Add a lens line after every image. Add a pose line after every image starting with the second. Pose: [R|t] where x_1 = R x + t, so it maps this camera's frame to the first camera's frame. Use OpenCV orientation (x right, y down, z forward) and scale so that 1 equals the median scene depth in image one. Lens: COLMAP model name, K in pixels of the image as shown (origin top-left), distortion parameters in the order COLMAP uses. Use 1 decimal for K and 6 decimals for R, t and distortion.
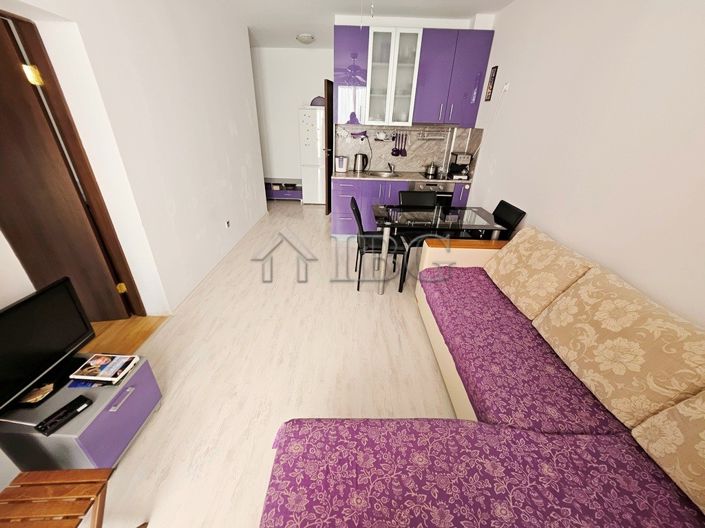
lens RADIAL K [[280.1, 0, 349.1], [0, 280.1, 263.3], [0, 0, 1]] dist [-0.001571, -0.000639]
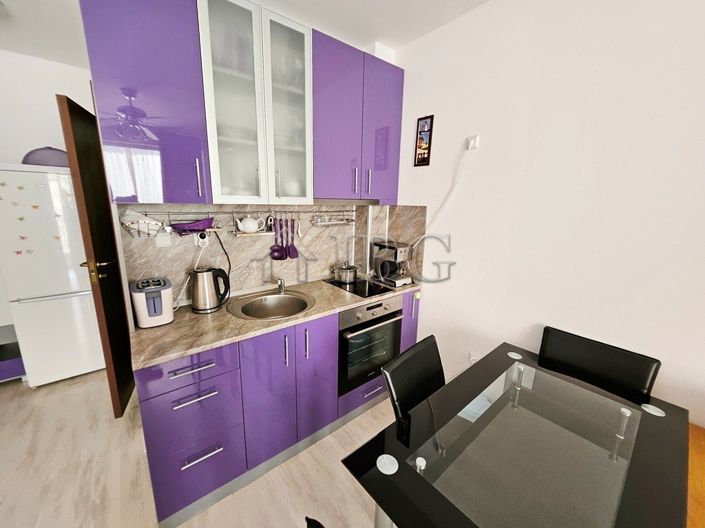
lens RADIAL K [[279.3, 0, 339.6], [0, 279.3, 257.5], [0, 0, 1]] dist [0.000531, 0.000181]
pose [[0.783981, -0.139811, 0.604836, -0.051155], [0.287677, 0.945201, -0.154395, -0.287691], [-0.550105, 0.295040, 0.781240, 0.568810]]
